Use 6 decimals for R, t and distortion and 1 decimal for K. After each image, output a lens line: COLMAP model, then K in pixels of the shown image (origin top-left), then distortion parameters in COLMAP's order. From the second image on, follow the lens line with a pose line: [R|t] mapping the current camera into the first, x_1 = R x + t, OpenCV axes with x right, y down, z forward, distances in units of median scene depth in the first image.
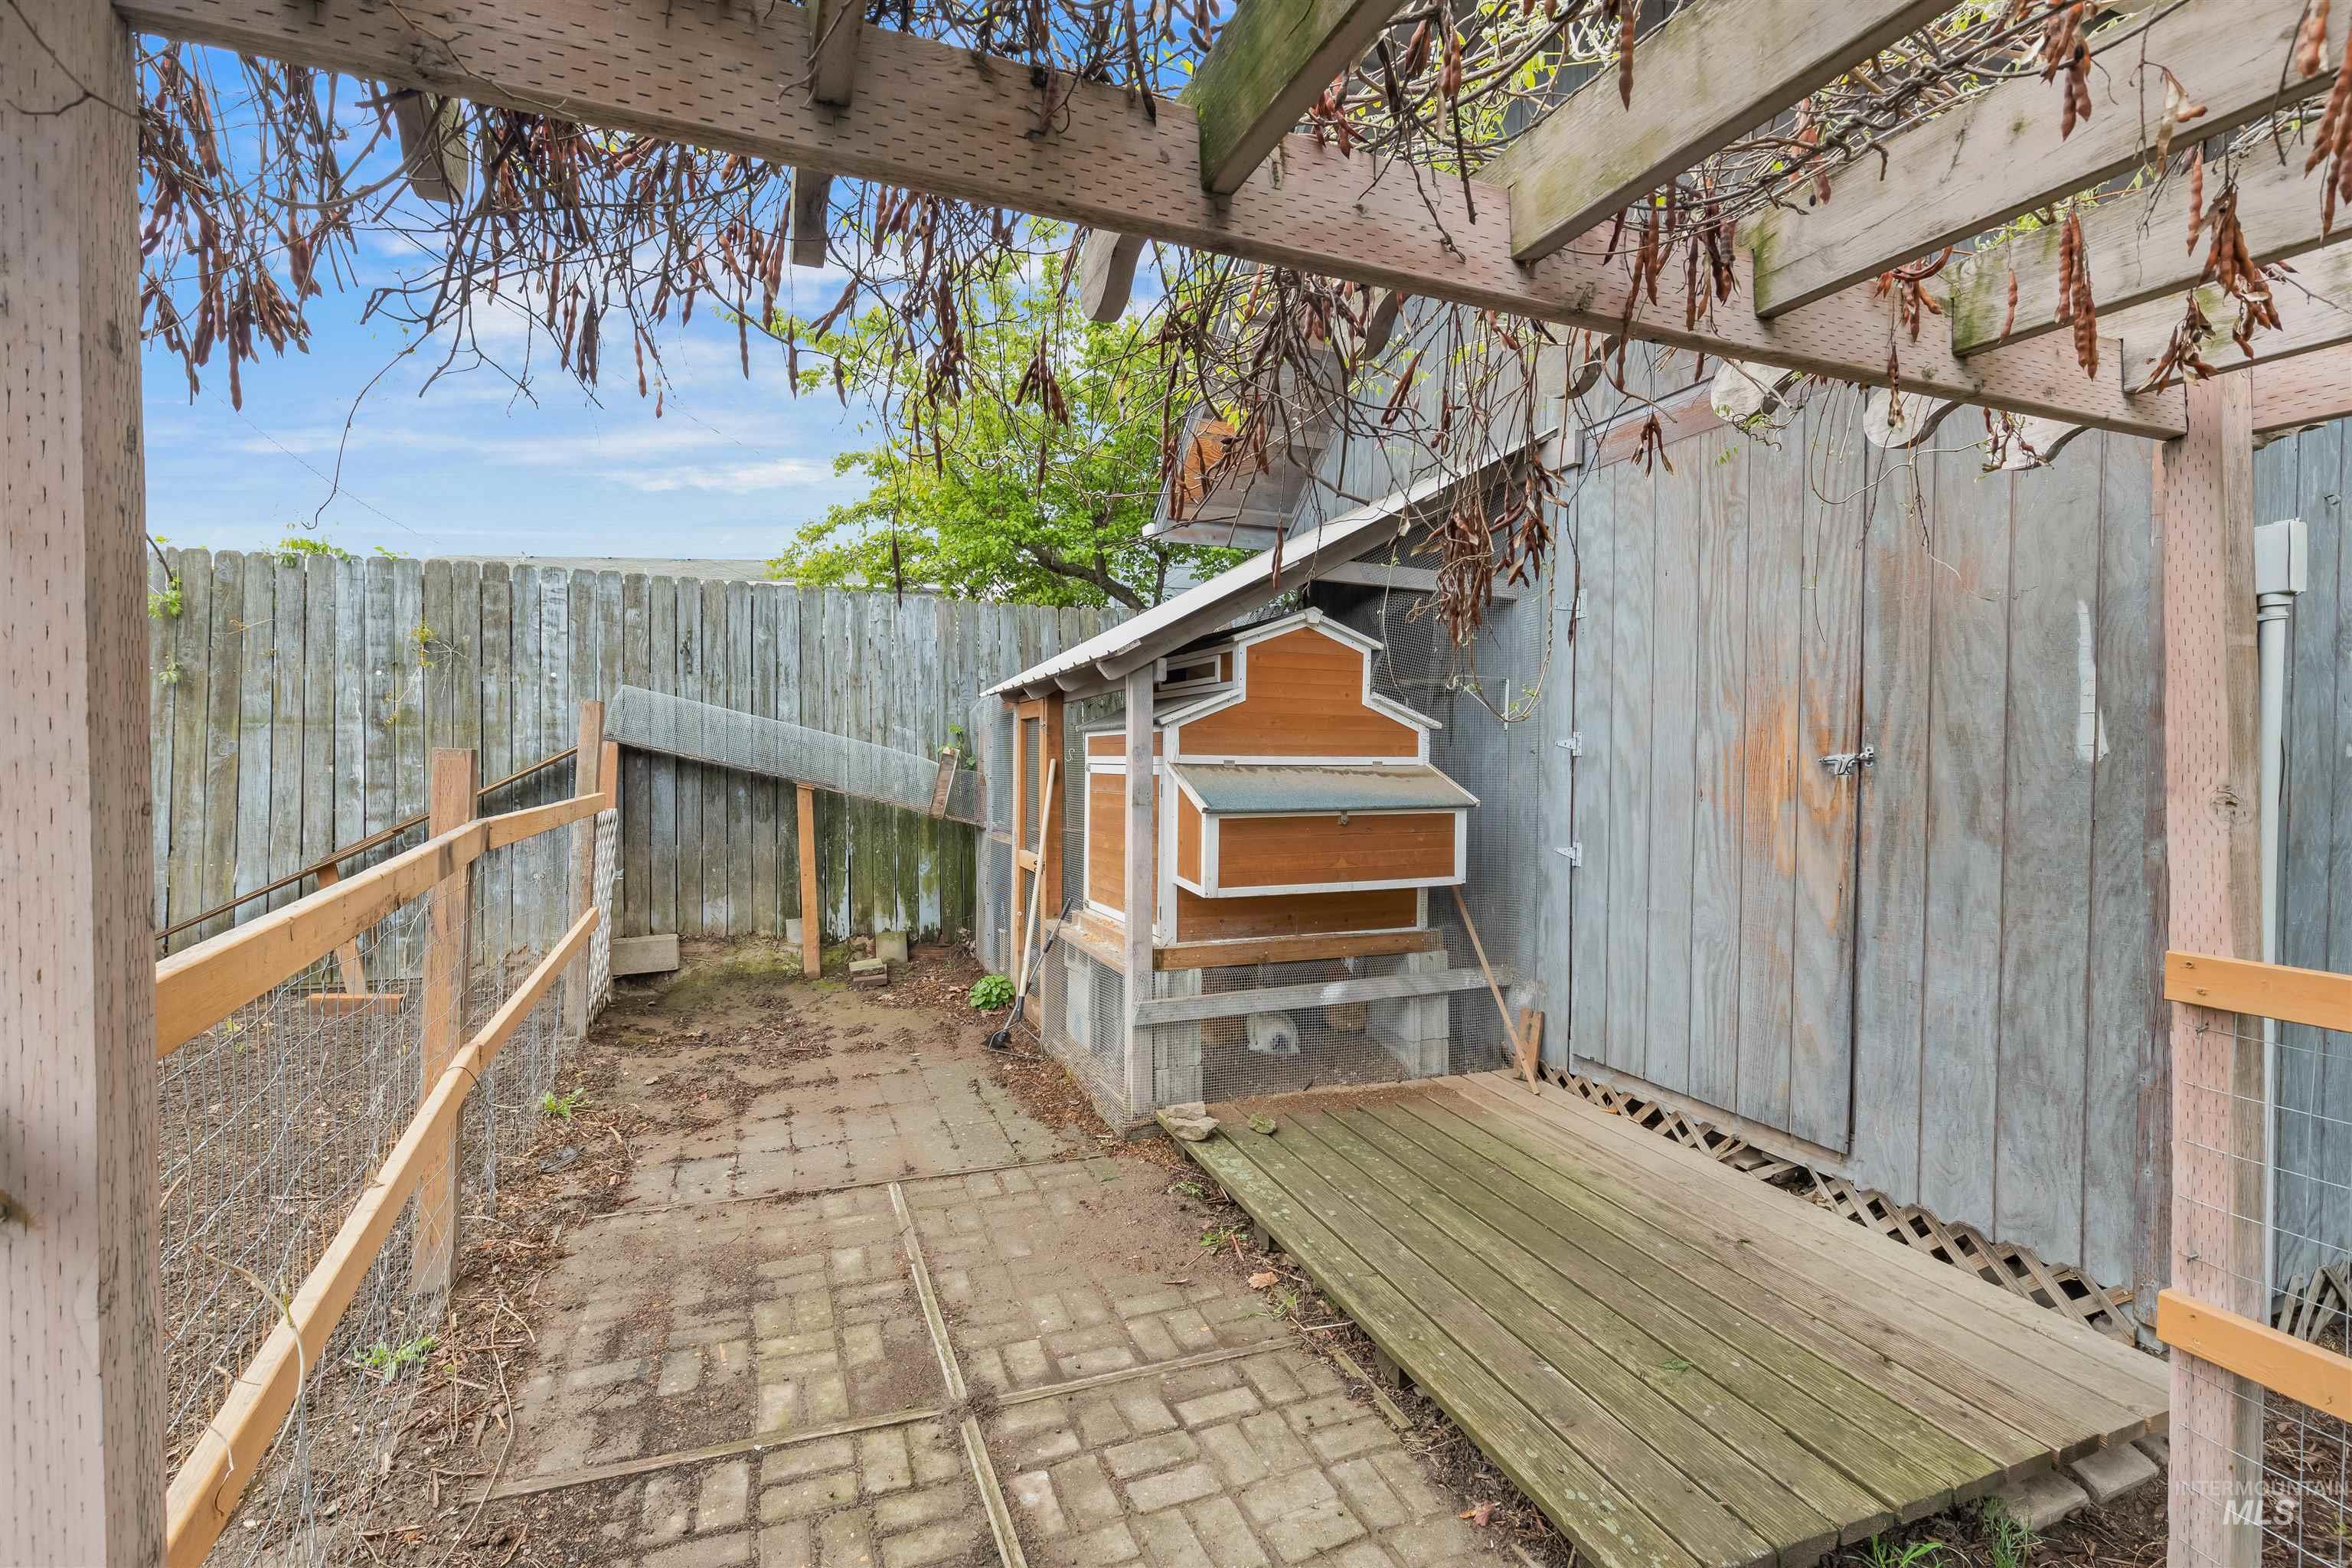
lens RADIAL K [[1046.6, 0, 1183.3], [0, 1046.6, 777.5], [0, 0, 1]] dist [-0.001566, 0.000209]
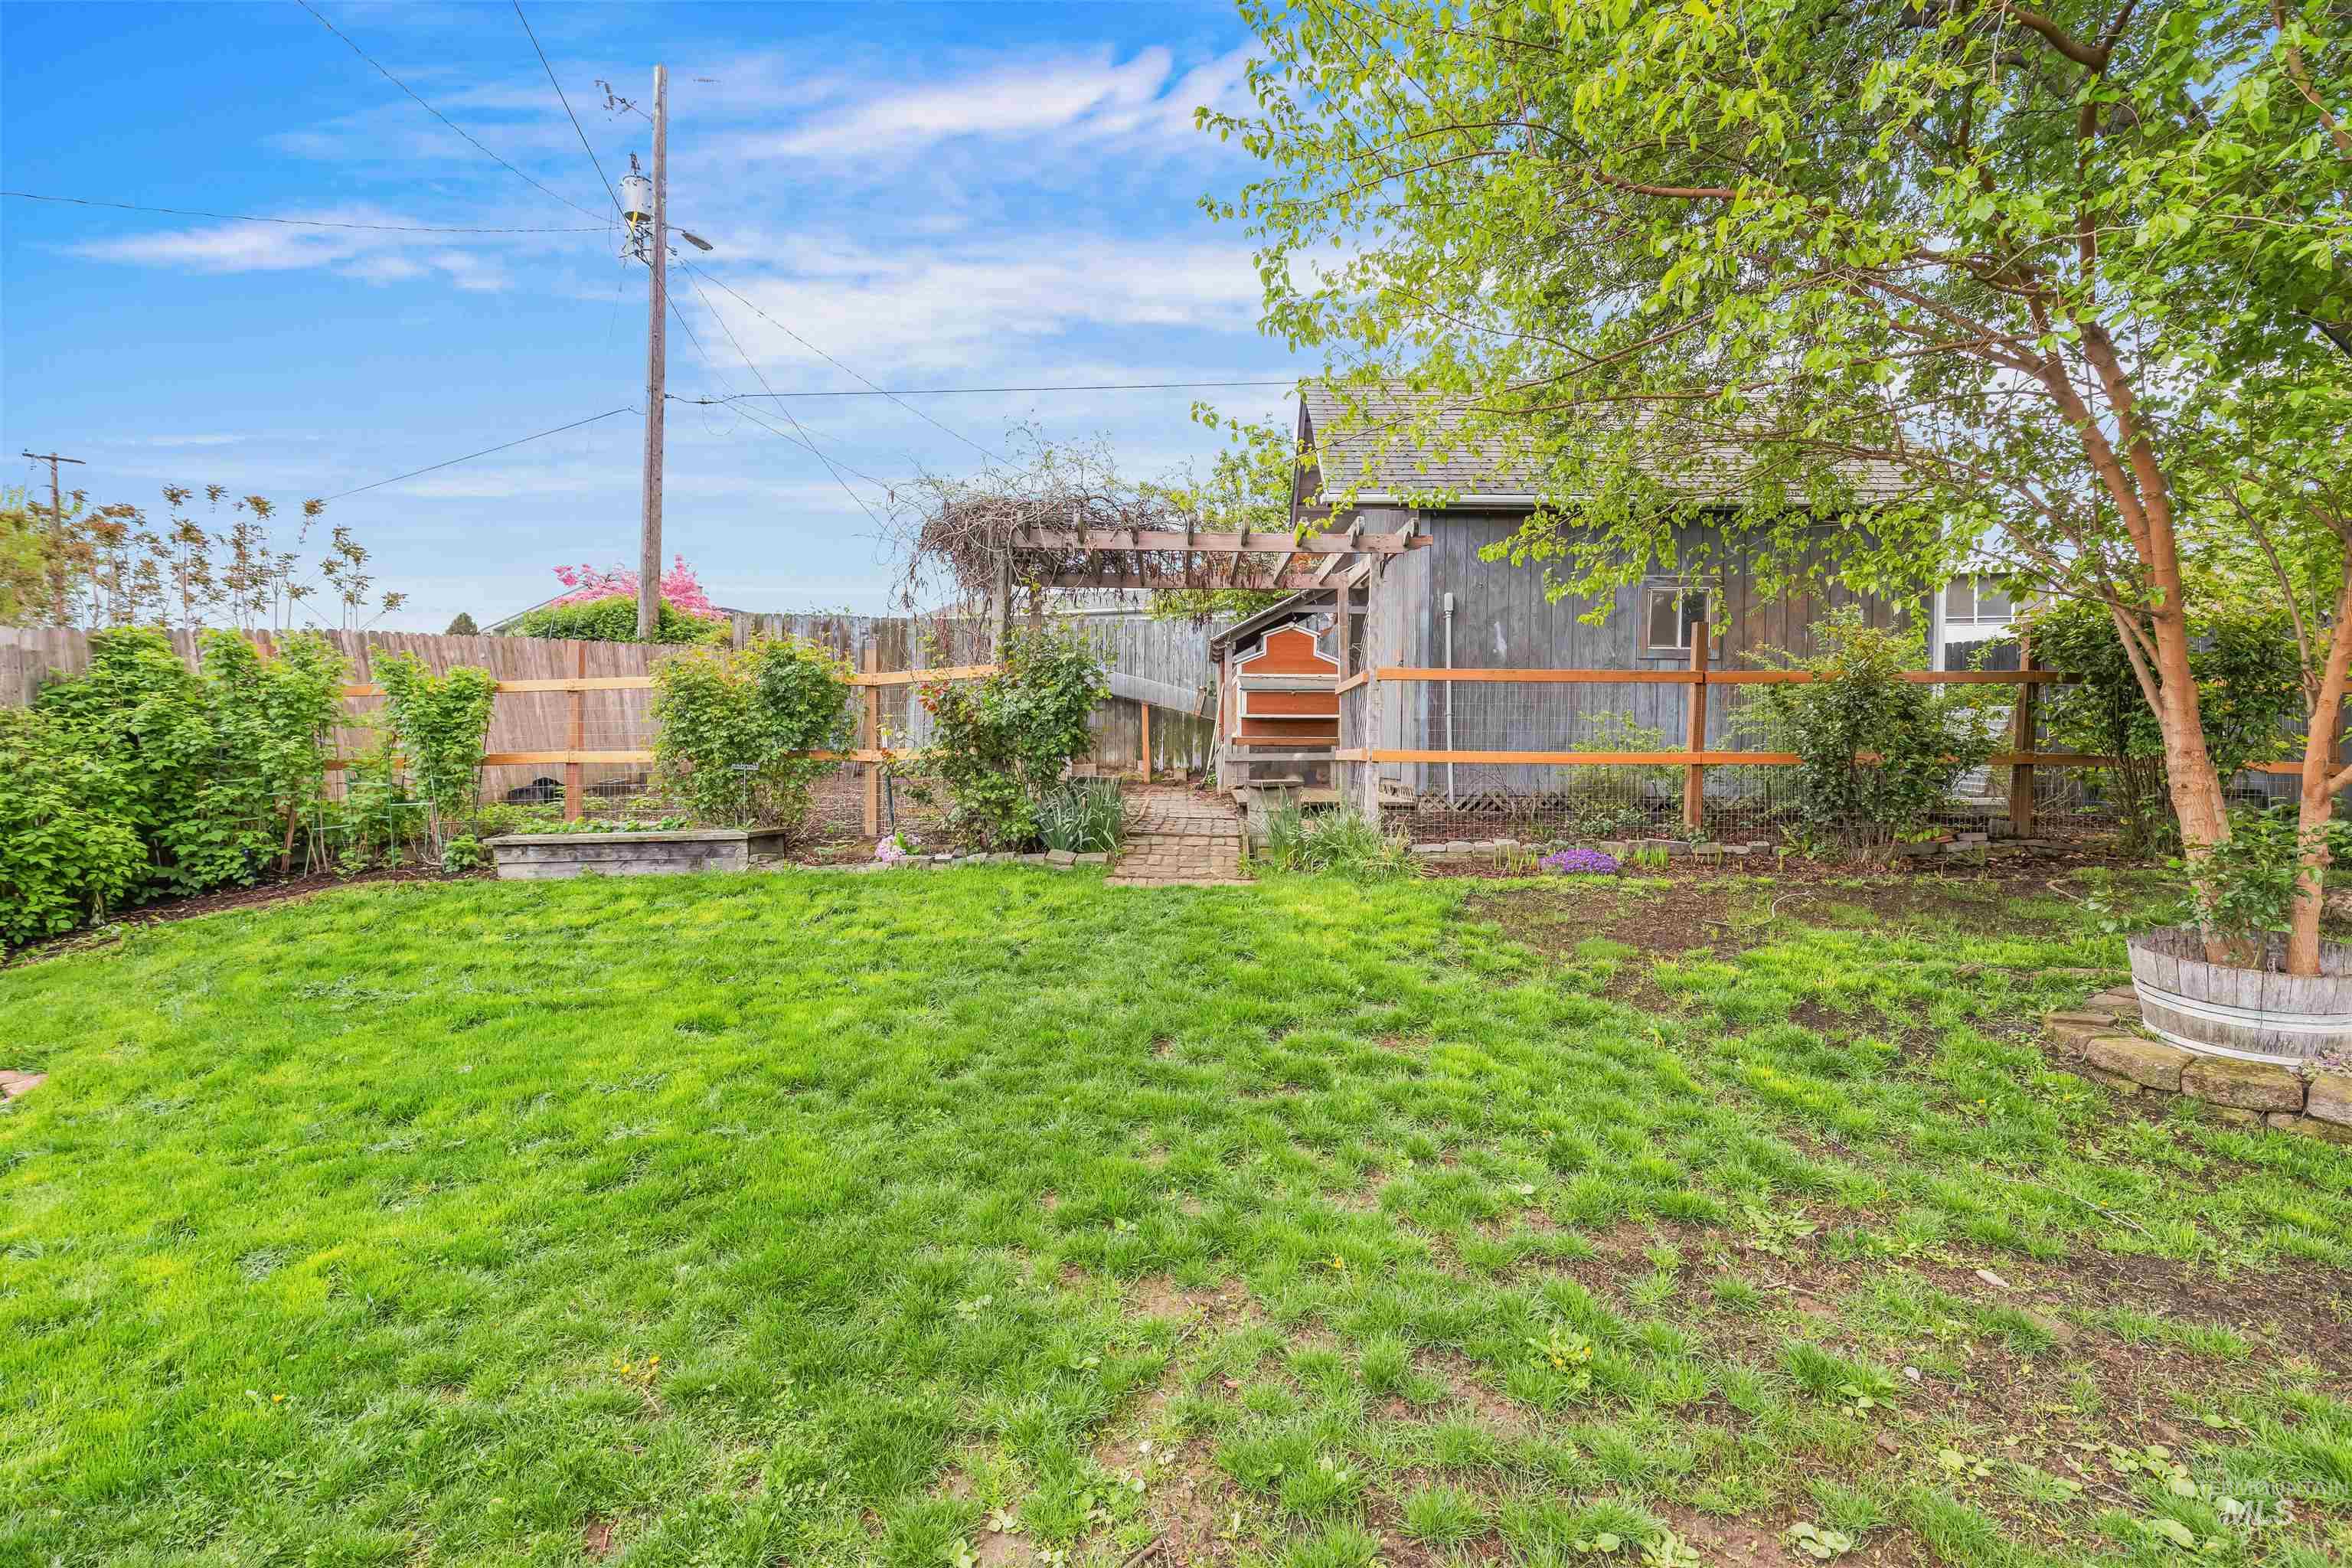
lens RADIAL K [[1046.6, 0, 1183.3], [0, 1046.6, 777.5], [0, 0, 1]] dist [-0.001566, 0.000209]
pose [[0.925430, 0.006184, -0.378869, 0.640352], [-0.007564, 0.999969, -0.002154, 0.186041], [0.378844, 0.004859, 0.925448, -1.203985]]
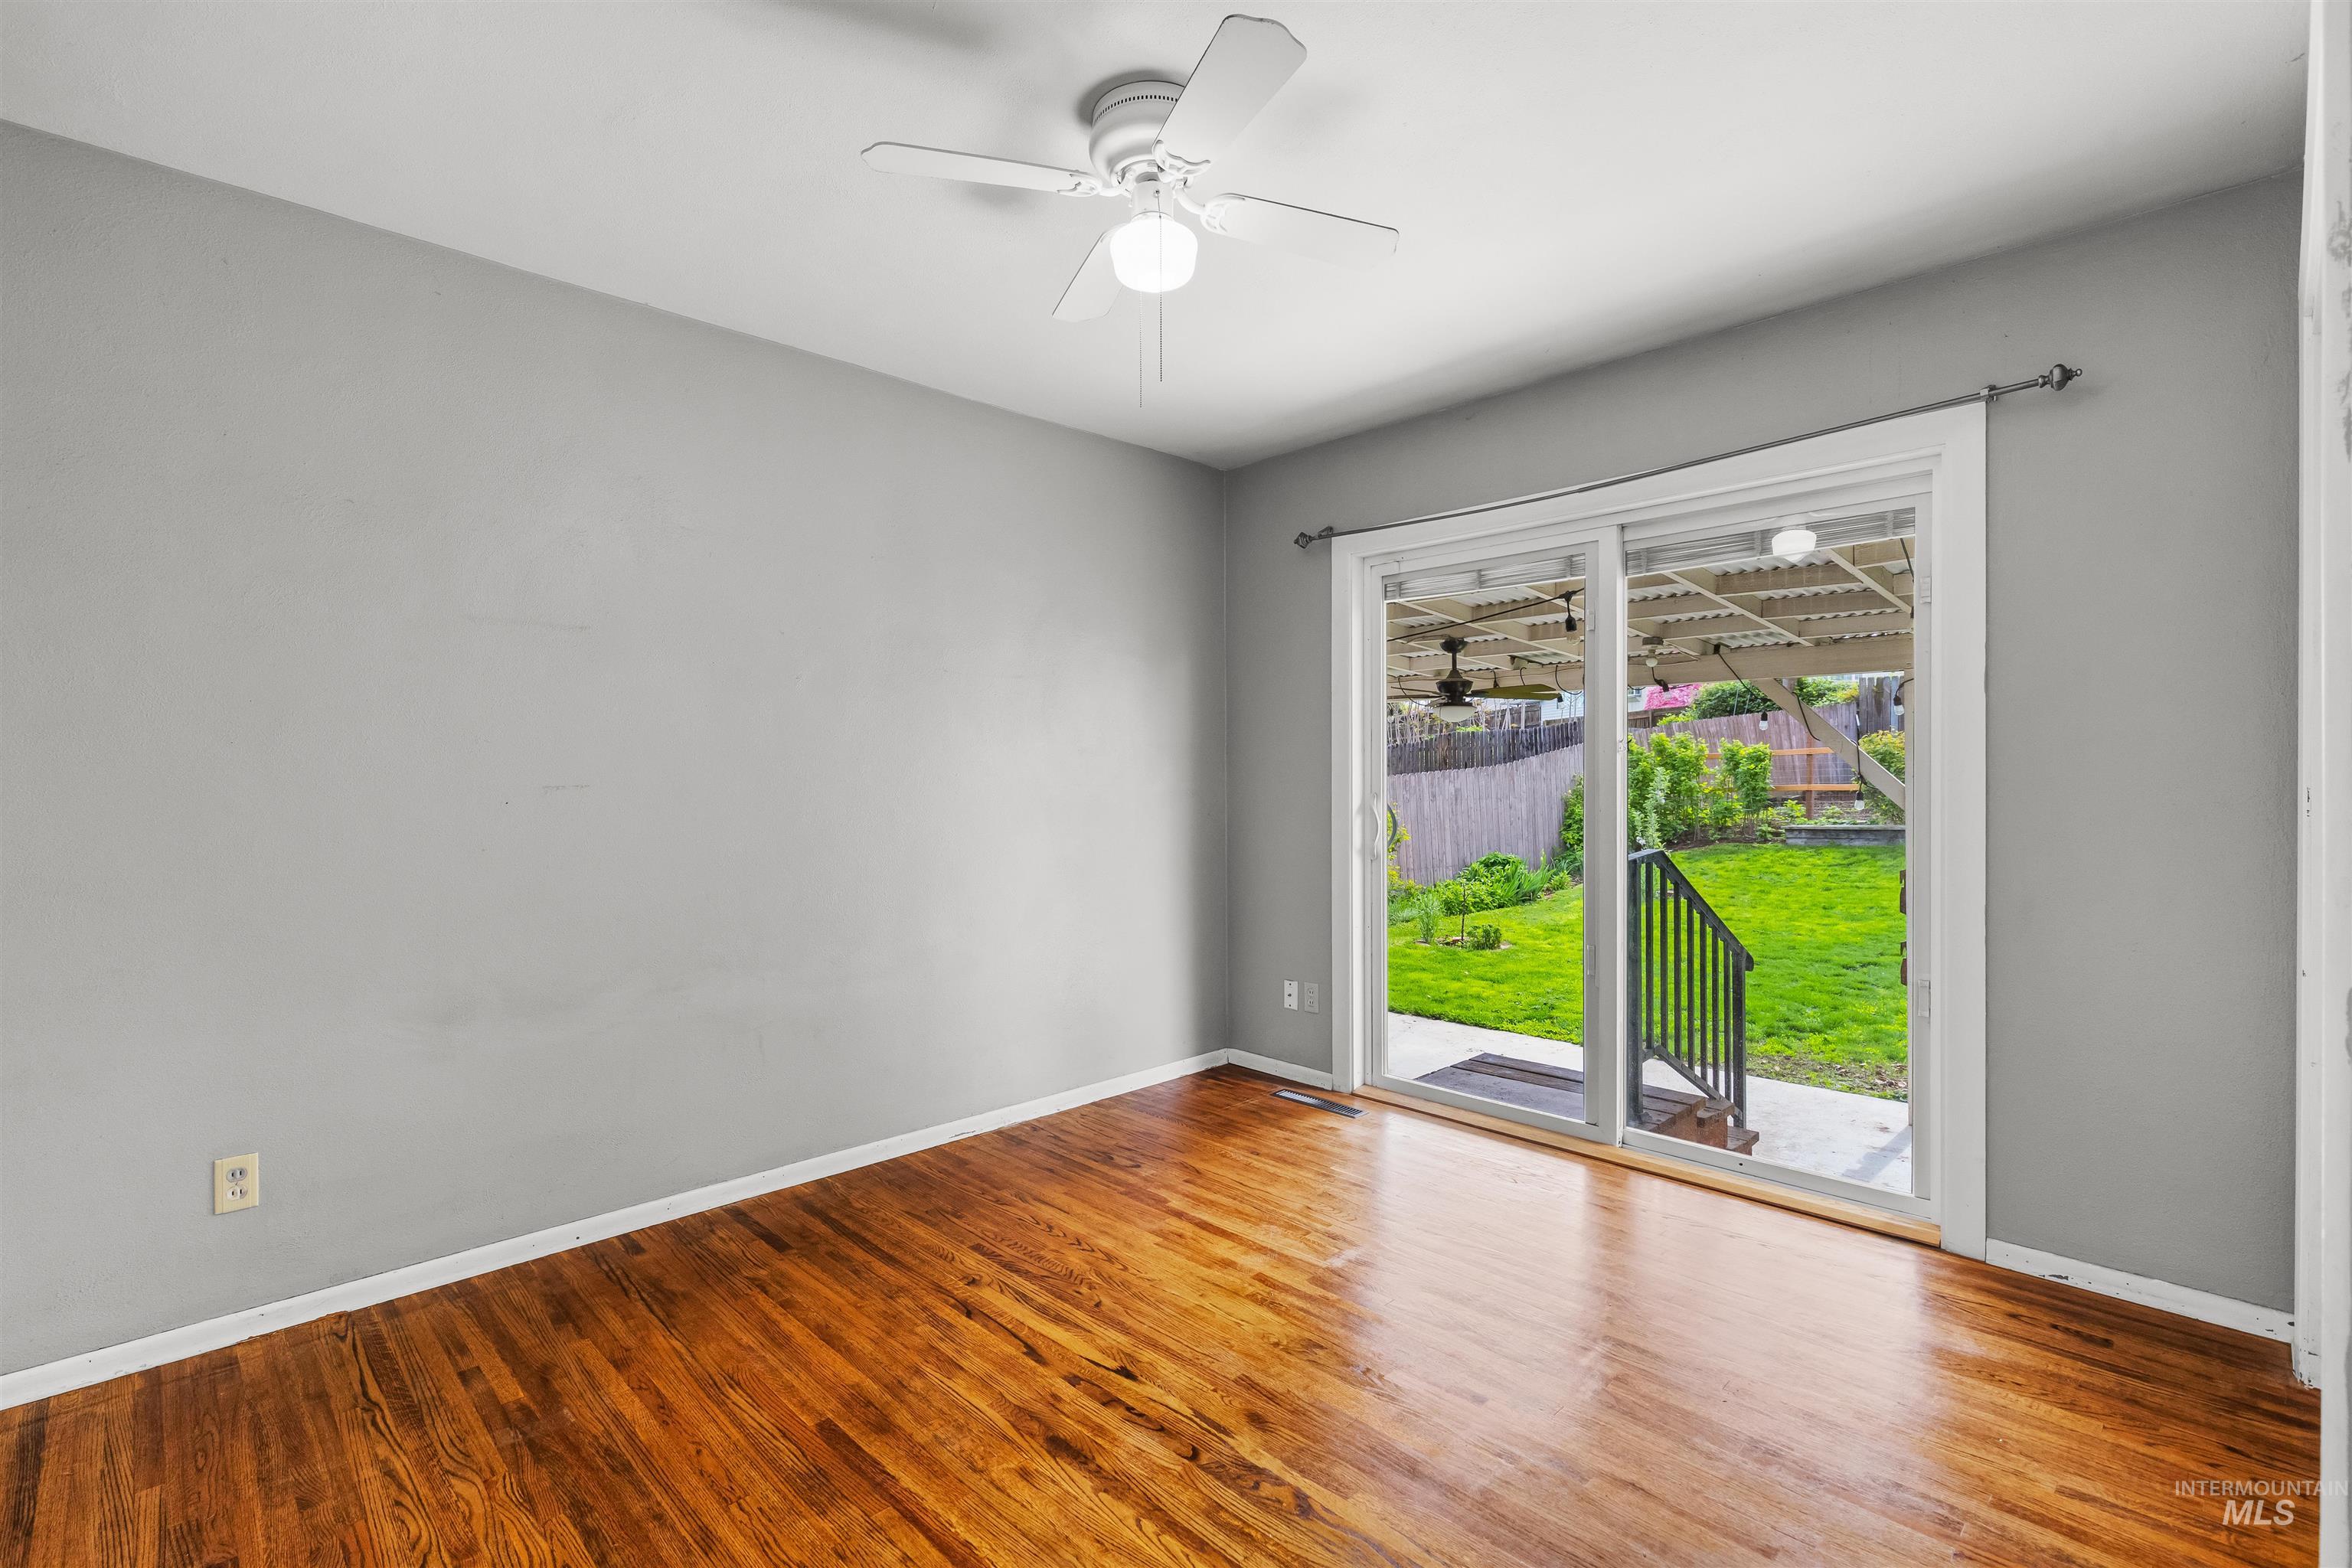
lens RADIAL K [[1046.6, 0, 1183.3], [0, 1046.6, 777.5], [0, 0, 1]] dist [-0.001566, 0.000209]
pose [[0.279625, -0.003425, -0.960103, 1.495436], [-0.005369, 0.999972, -0.005131, 0.159856], [0.960094, 0.006590, 0.279599, -2.490068]]
